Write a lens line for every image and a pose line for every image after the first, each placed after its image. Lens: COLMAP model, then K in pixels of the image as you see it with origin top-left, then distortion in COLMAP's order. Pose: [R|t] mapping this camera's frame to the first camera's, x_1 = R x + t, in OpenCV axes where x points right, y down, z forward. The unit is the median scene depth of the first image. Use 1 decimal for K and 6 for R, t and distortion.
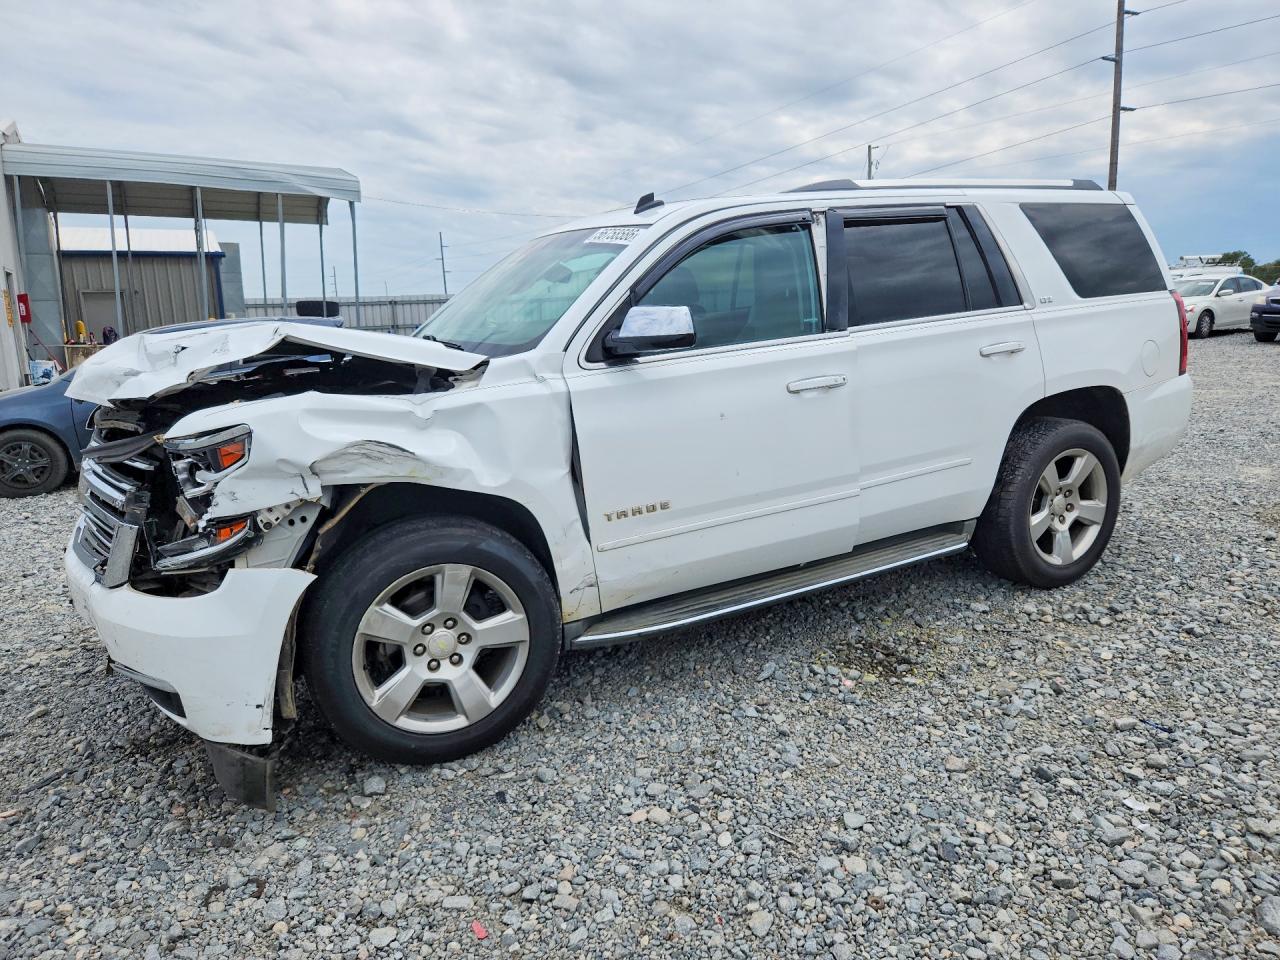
lens RADIAL K [[896.2, 0, 623.9], [0, 896.2, 475.2], [0, 0, 1]] dist [0.012514, -0.001164]
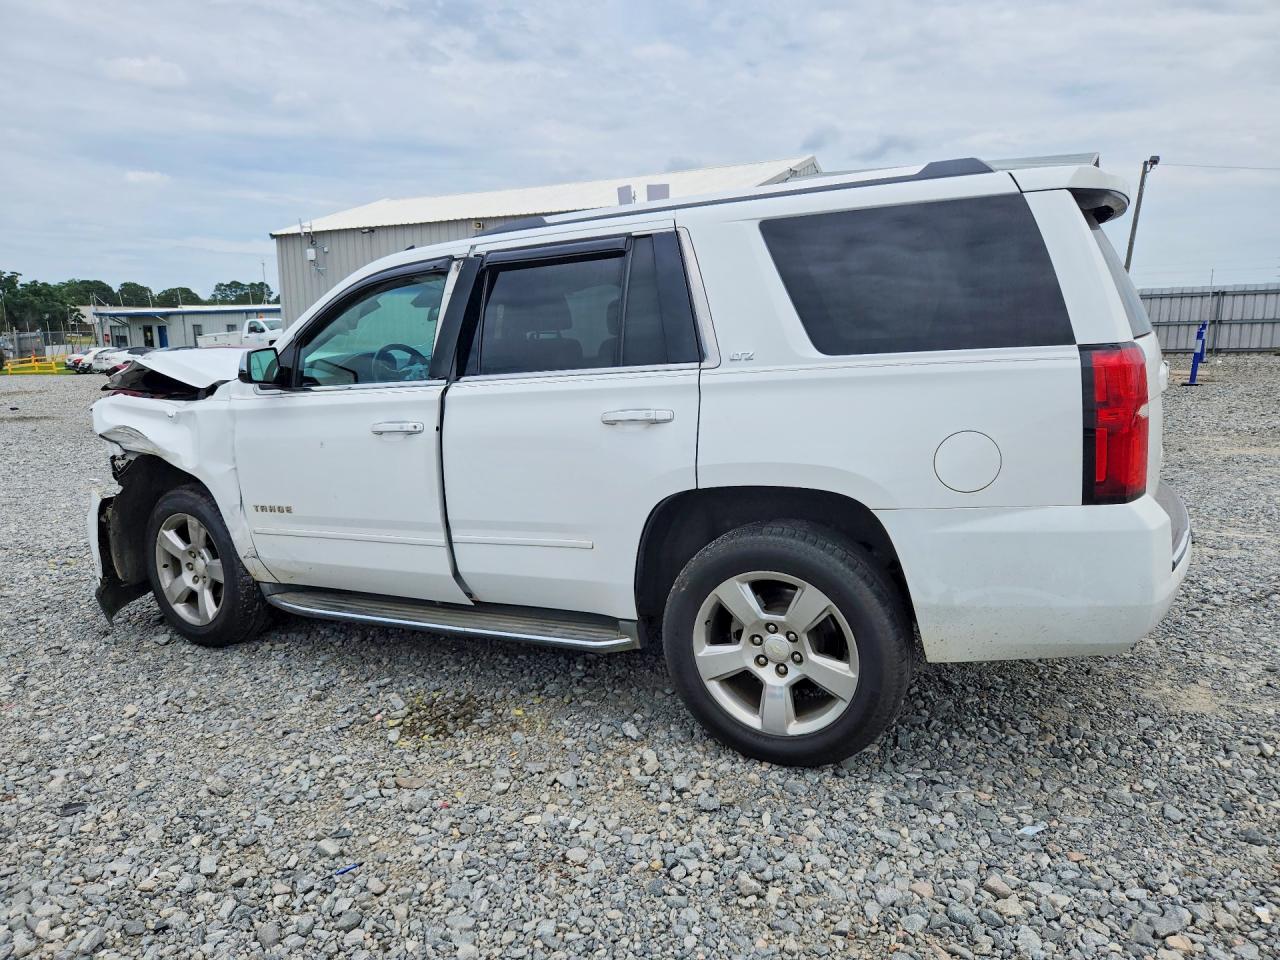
lens RADIAL K [[896.2, 0, 623.9], [0, 896.2, 475.2], [0, 0, 1]] dist [0.012514, -0.001164]
pose [[0.550436, 0.162572, -0.818896, 1.064907], [-0.148459, 0.984285, 0.095616, -0.162798], [0.821572, 0.068942, 0.565921, 0.550249]]
